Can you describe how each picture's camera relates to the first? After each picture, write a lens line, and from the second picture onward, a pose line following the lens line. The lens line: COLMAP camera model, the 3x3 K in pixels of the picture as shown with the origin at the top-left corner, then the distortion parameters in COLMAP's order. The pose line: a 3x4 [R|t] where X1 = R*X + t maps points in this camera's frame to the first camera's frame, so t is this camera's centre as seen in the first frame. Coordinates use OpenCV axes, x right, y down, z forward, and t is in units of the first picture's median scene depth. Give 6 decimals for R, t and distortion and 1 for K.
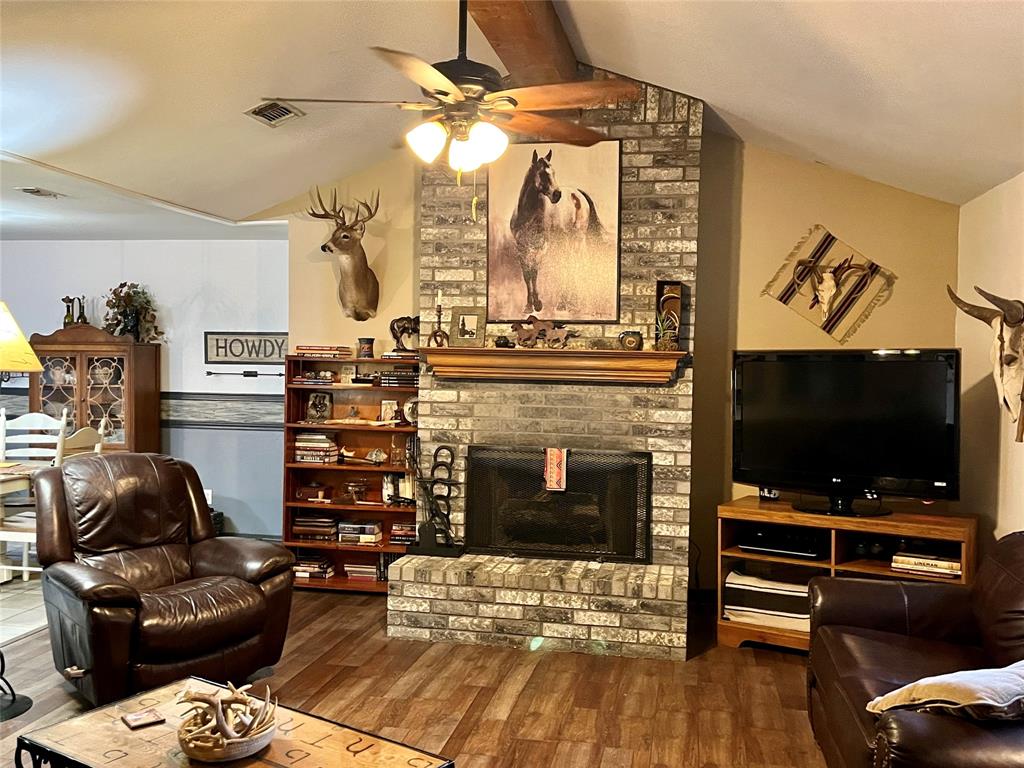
lens RADIAL K [[949.1, 0, 509.4], [0, 949.1, 385.1], [0, 0, 1]] dist [0.059891, 0.000000]
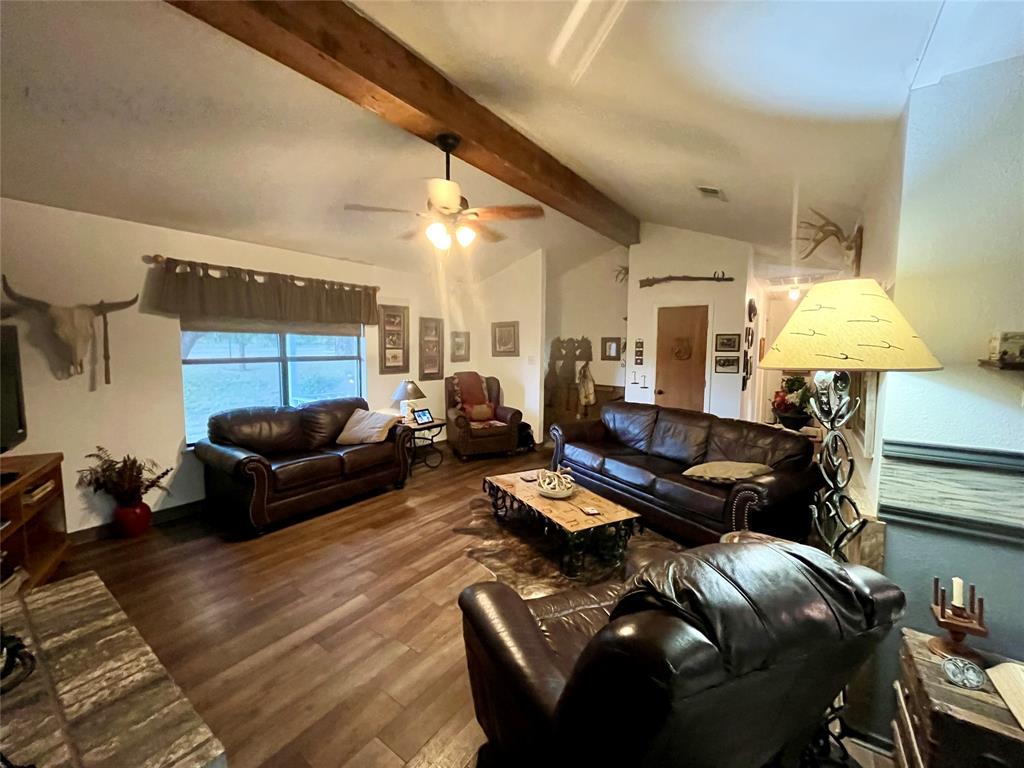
lens RADIAL K [[417.5, 0, 510.9], [0, 417.5, 375.3], [0, 0, 1]] dist [0.027712, 0.000048]
pose [[-0.907662, -0.058324, 0.415631, -0.457260], [-0.011500, 0.993381, 0.114285, -0.055256], [-0.419545, 0.098952, -0.902325, 1.458099]]
